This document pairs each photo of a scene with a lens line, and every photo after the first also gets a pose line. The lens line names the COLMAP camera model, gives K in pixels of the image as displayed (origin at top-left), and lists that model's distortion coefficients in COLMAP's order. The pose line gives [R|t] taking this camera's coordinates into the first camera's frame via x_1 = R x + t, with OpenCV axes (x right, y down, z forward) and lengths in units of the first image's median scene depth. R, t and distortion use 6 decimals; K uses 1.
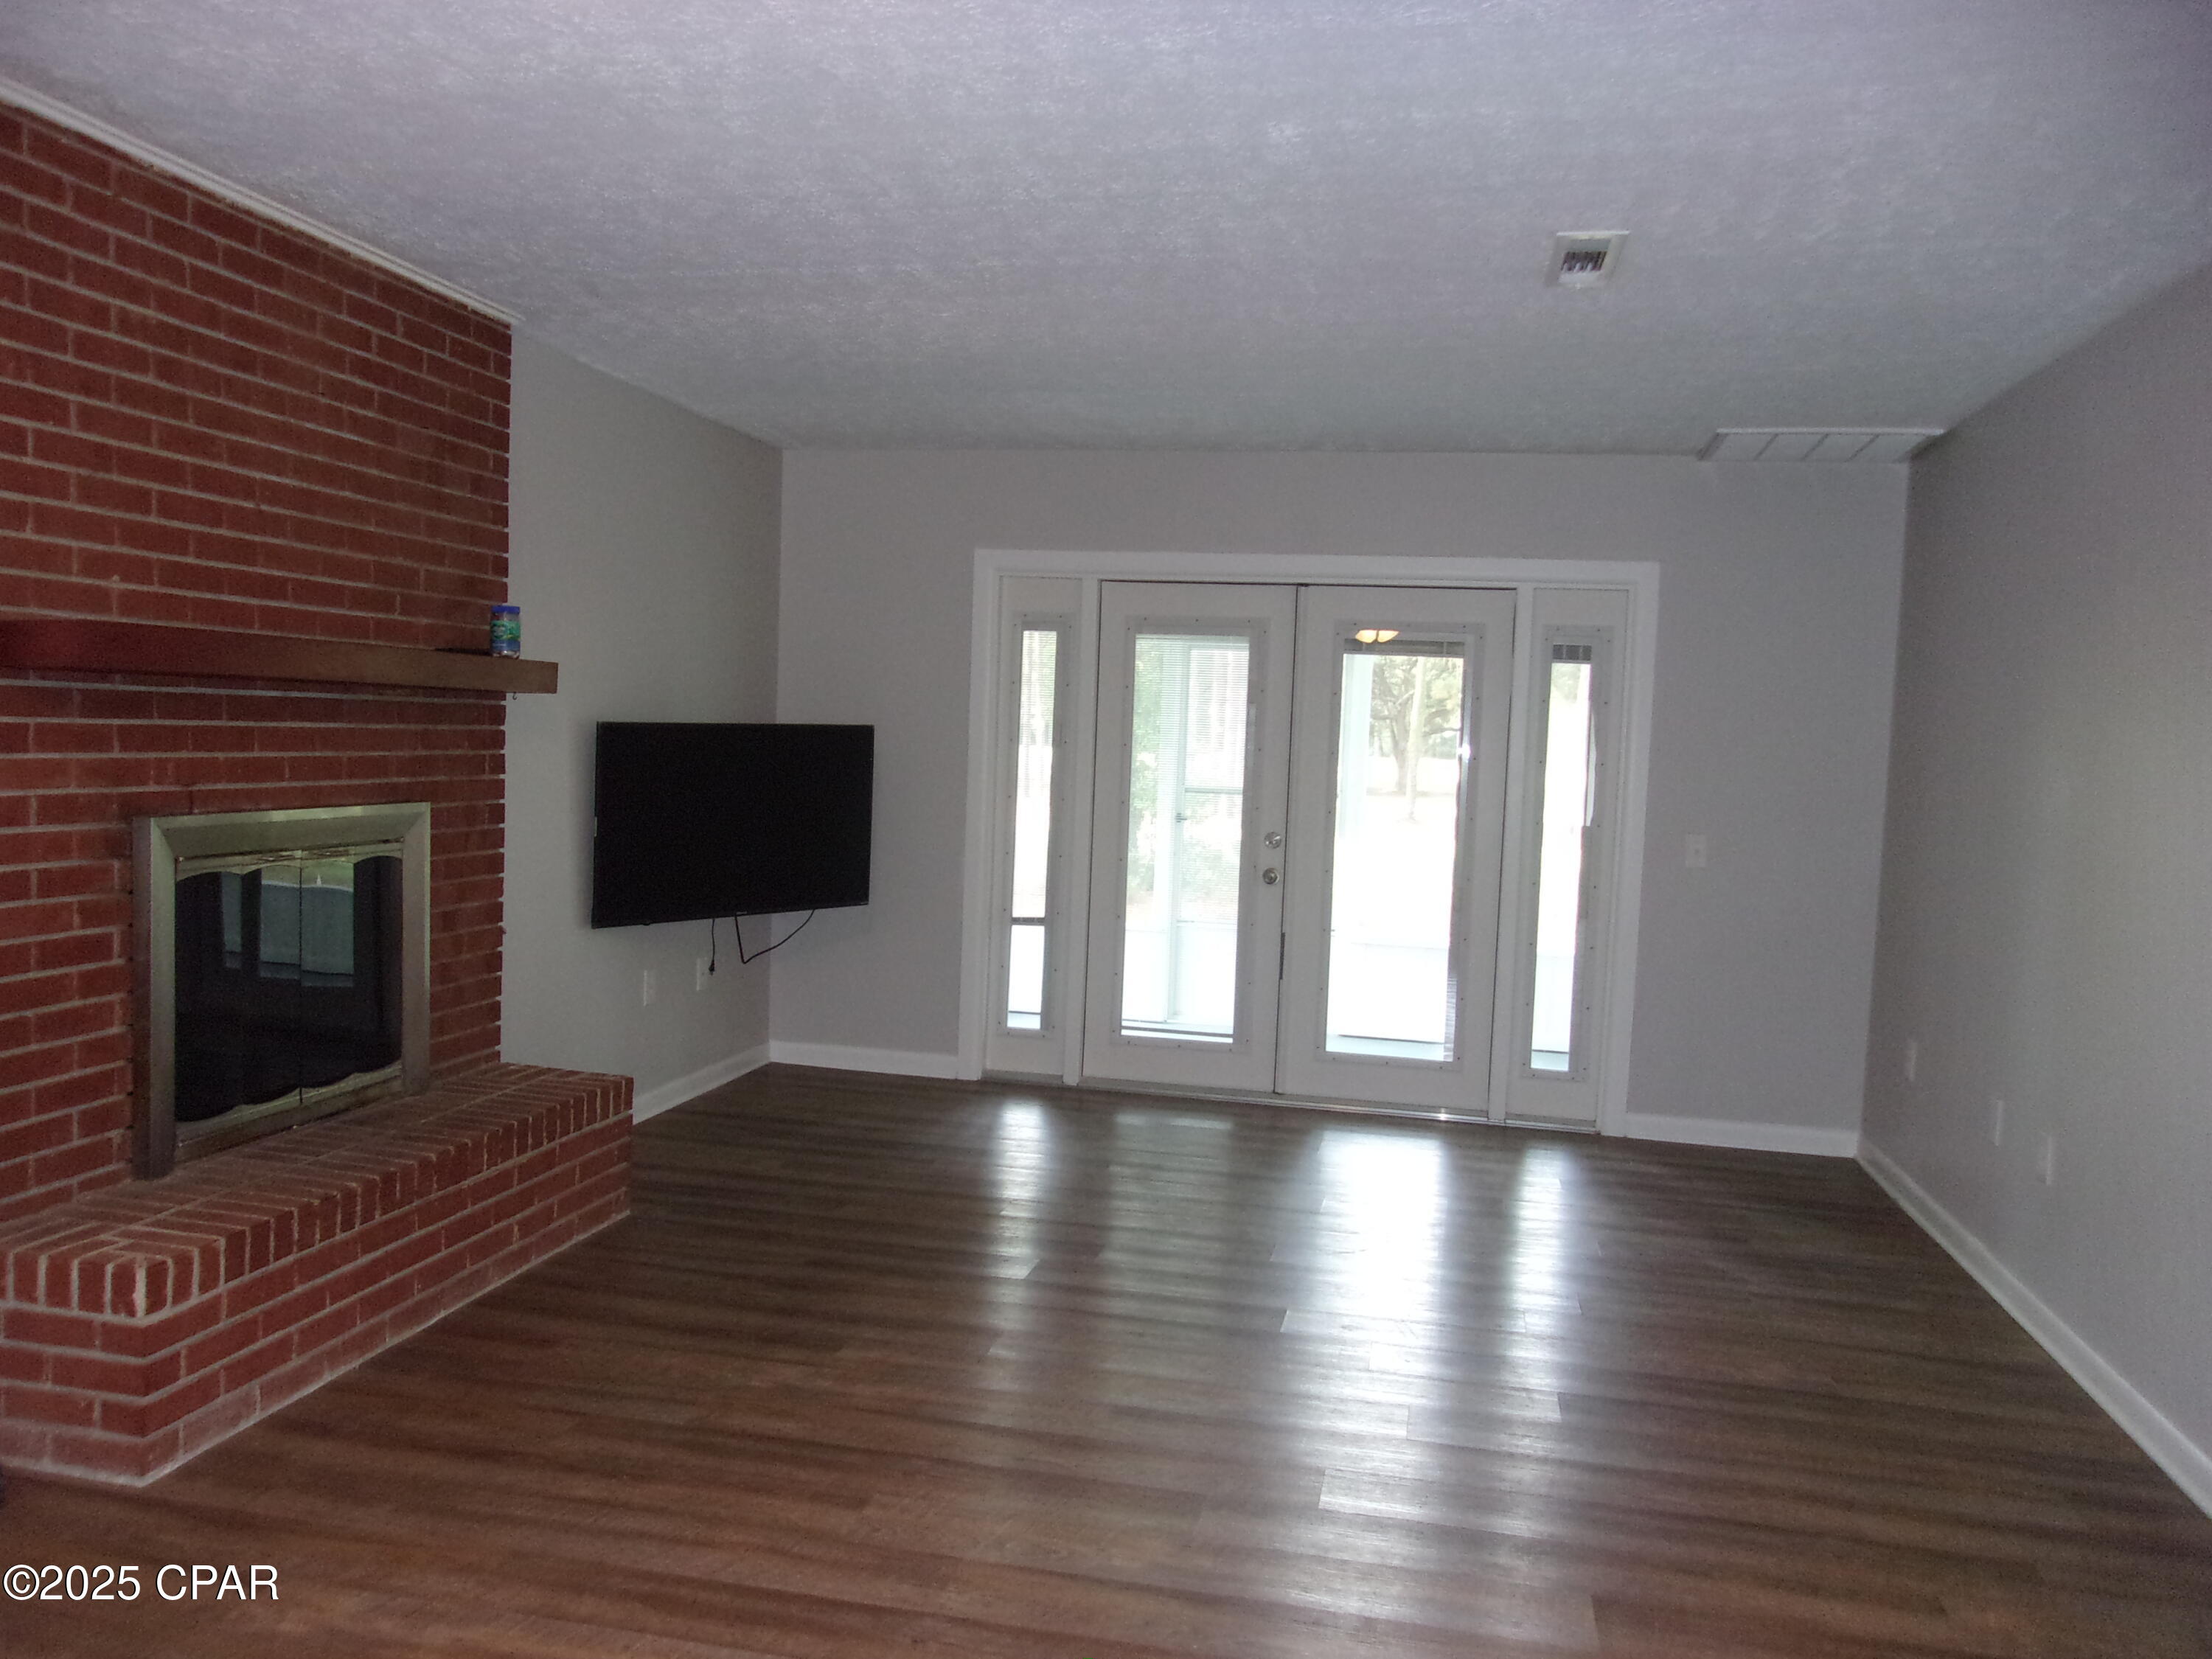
lens RADIAL K [[1741.8, 0, 1105.2], [0, 1741.8, 813.7], [0, 0, 1]] dist [-0.000763, 0.000913]
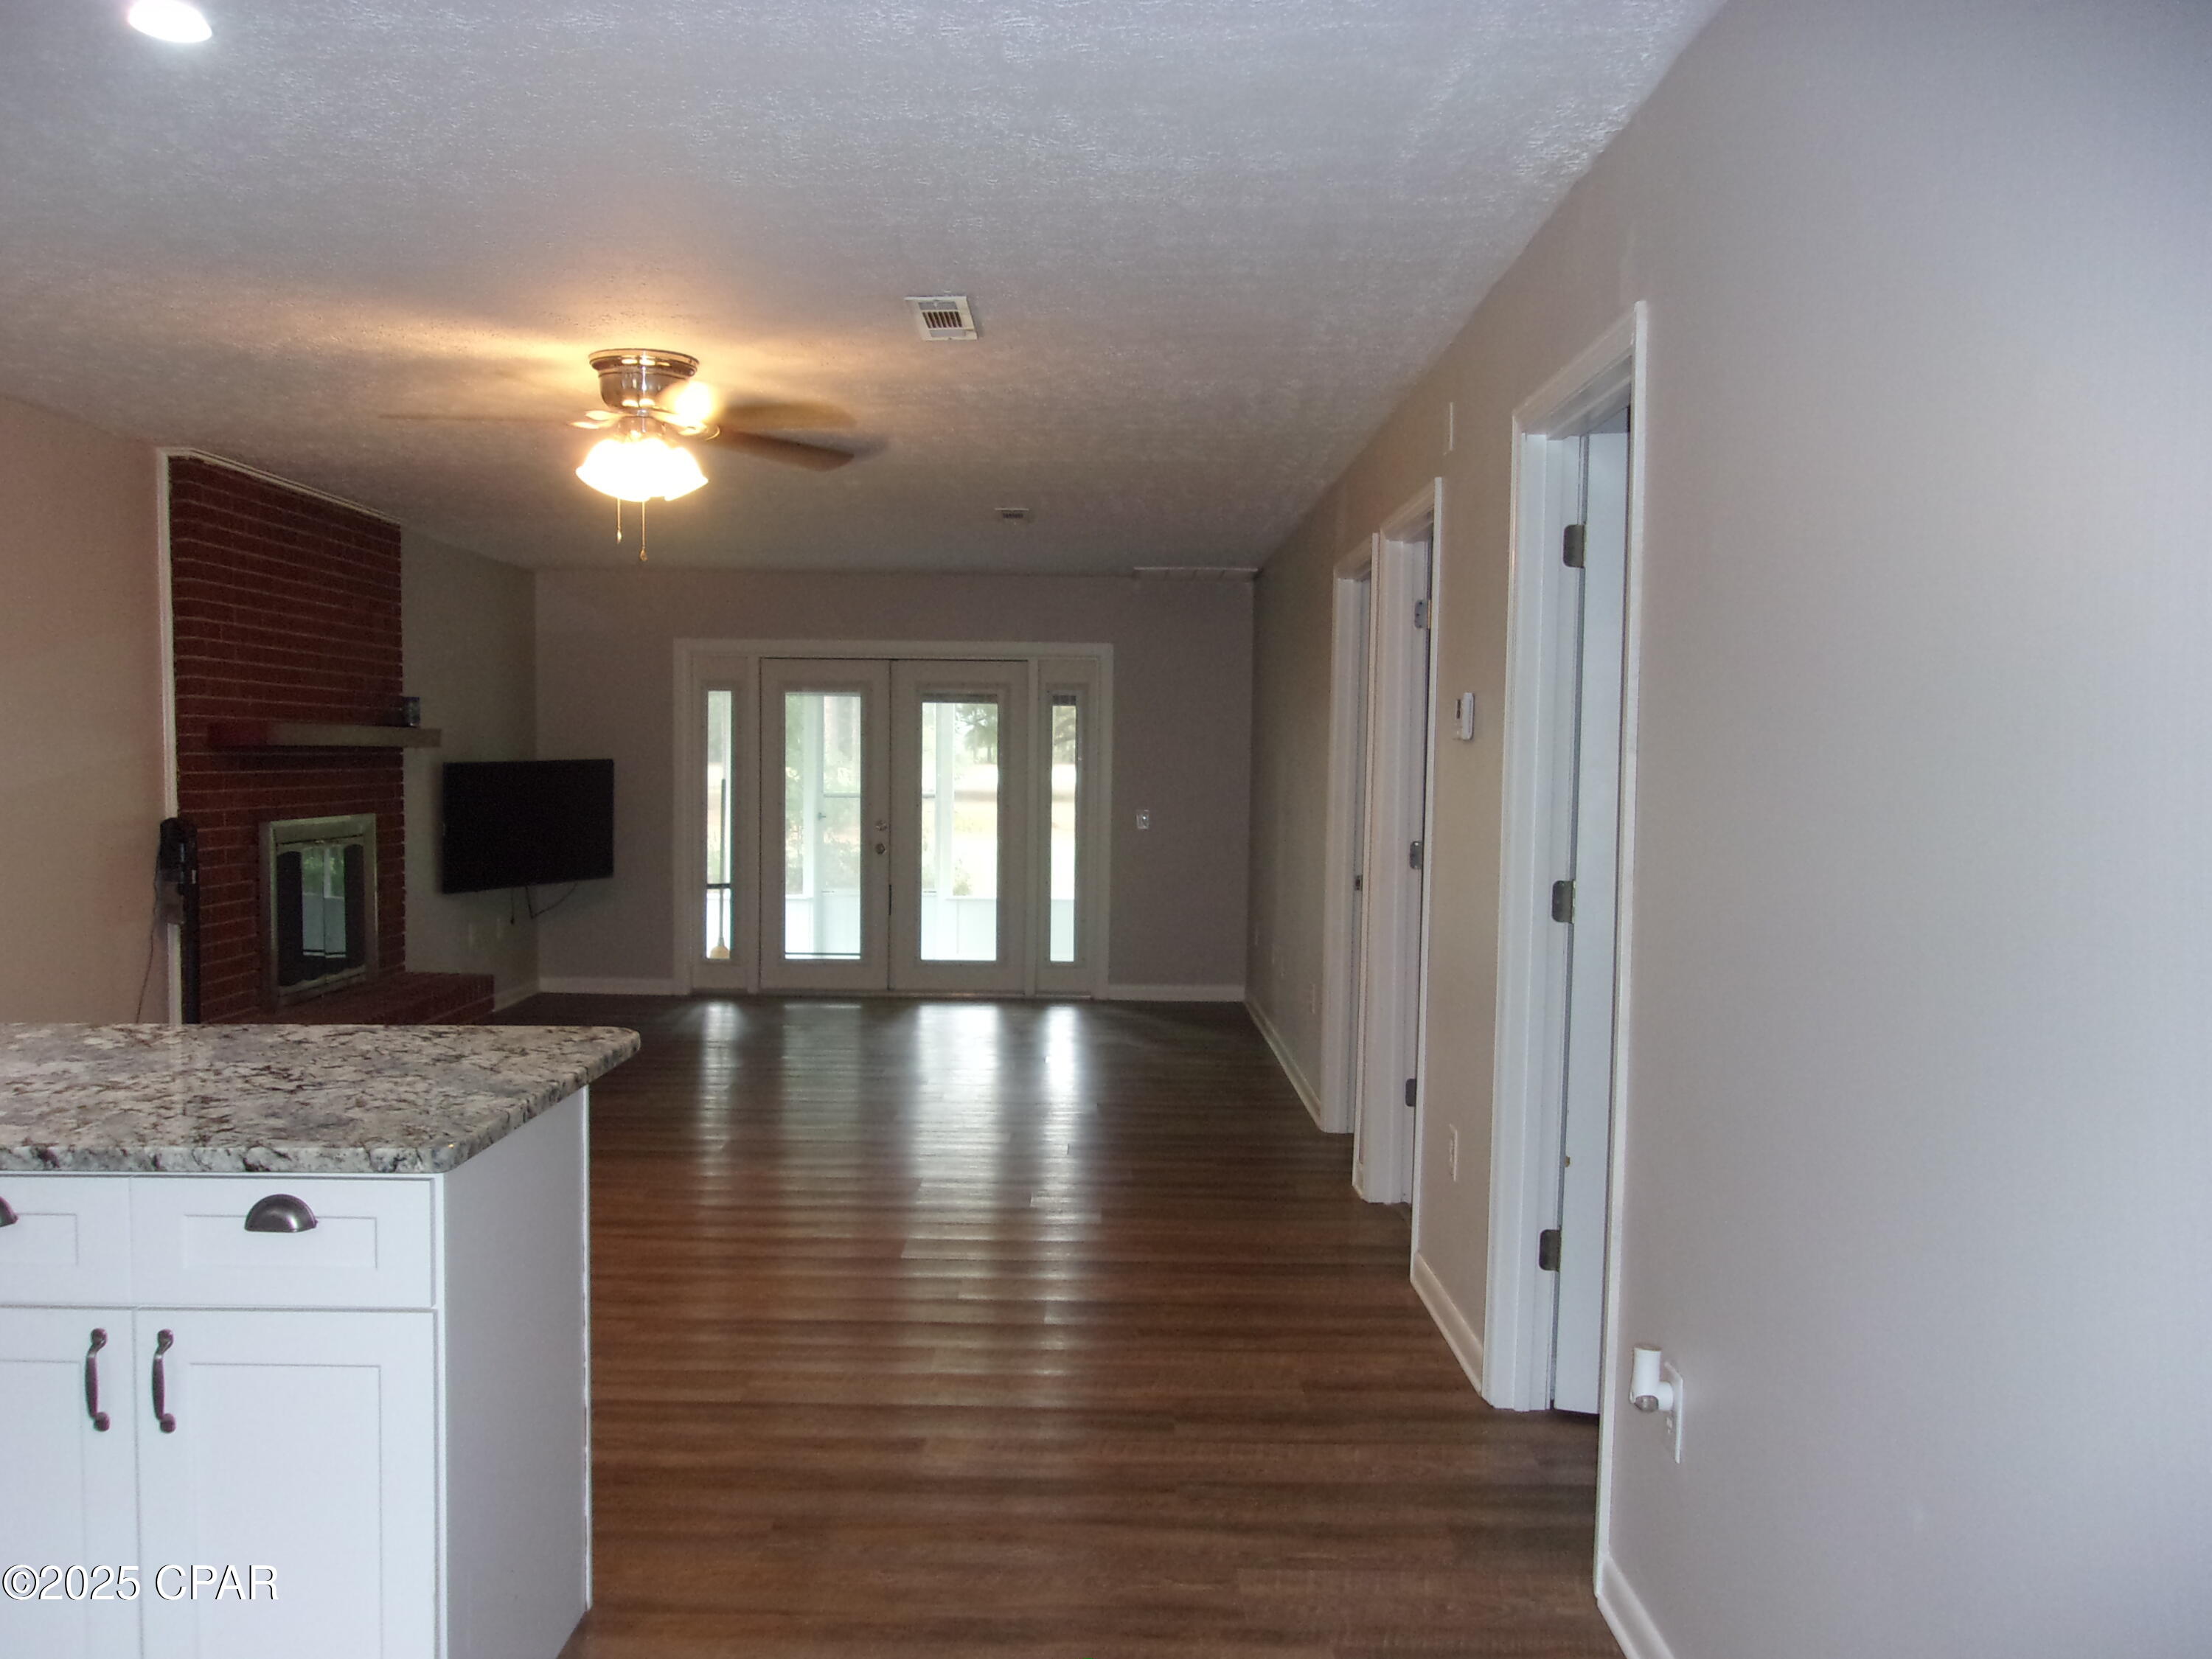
lens RADIAL K [[1739.2, 0, 1105.9], [0, 1739.2, 817.2], [0, 0, 1]] dist [-0.007010, 0.003079]
pose [[0.978271, -0.037806, 0.203855, -0.032428], [0.039050, 0.999235, -0.002083, 0.028290], [-0.203621, 0.009998, 0.978999, -0.799701]]
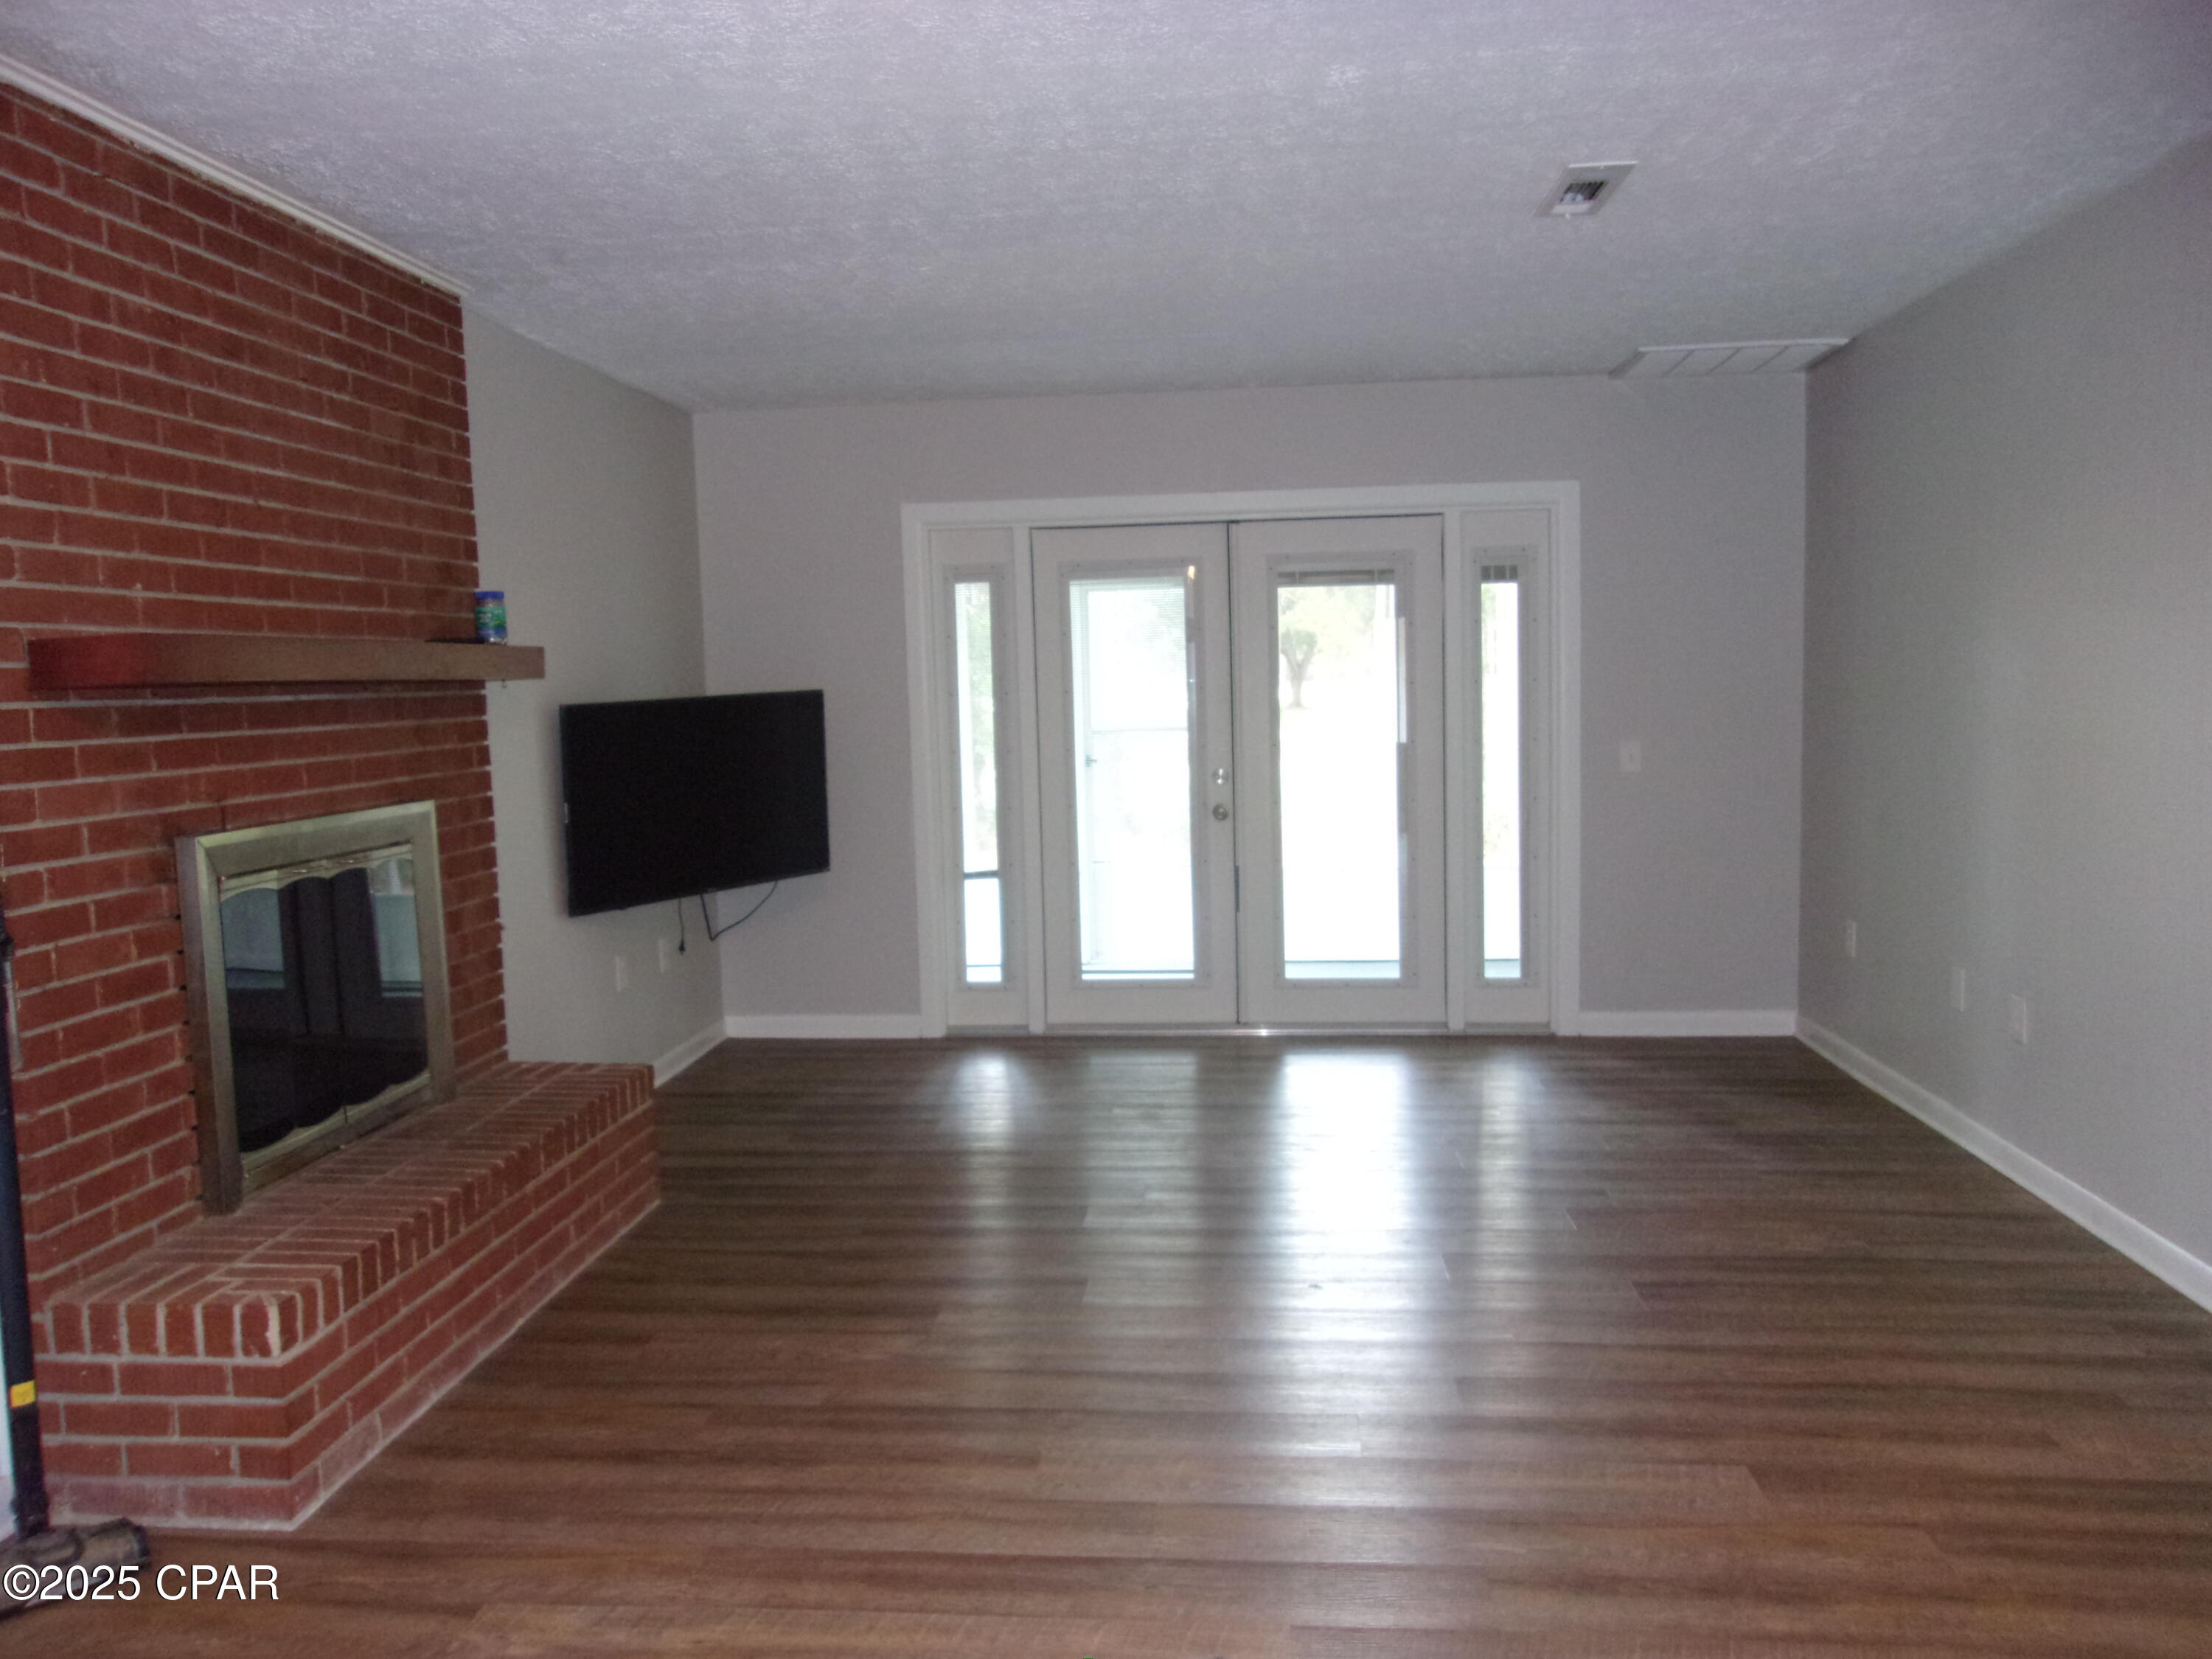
lens RADIAL K [[1735.6, 0, 1100.2], [0, 1735.6, 810.7], [0, 0, 1]] dist [-0.001126, 0.004435]
pose [[0.991373, -0.075023, 0.107472, -0.122403], [0.071642, 0.996817, 0.034986, -0.007630], [-0.109755, -0.026984, 0.993592, 0.005385]]
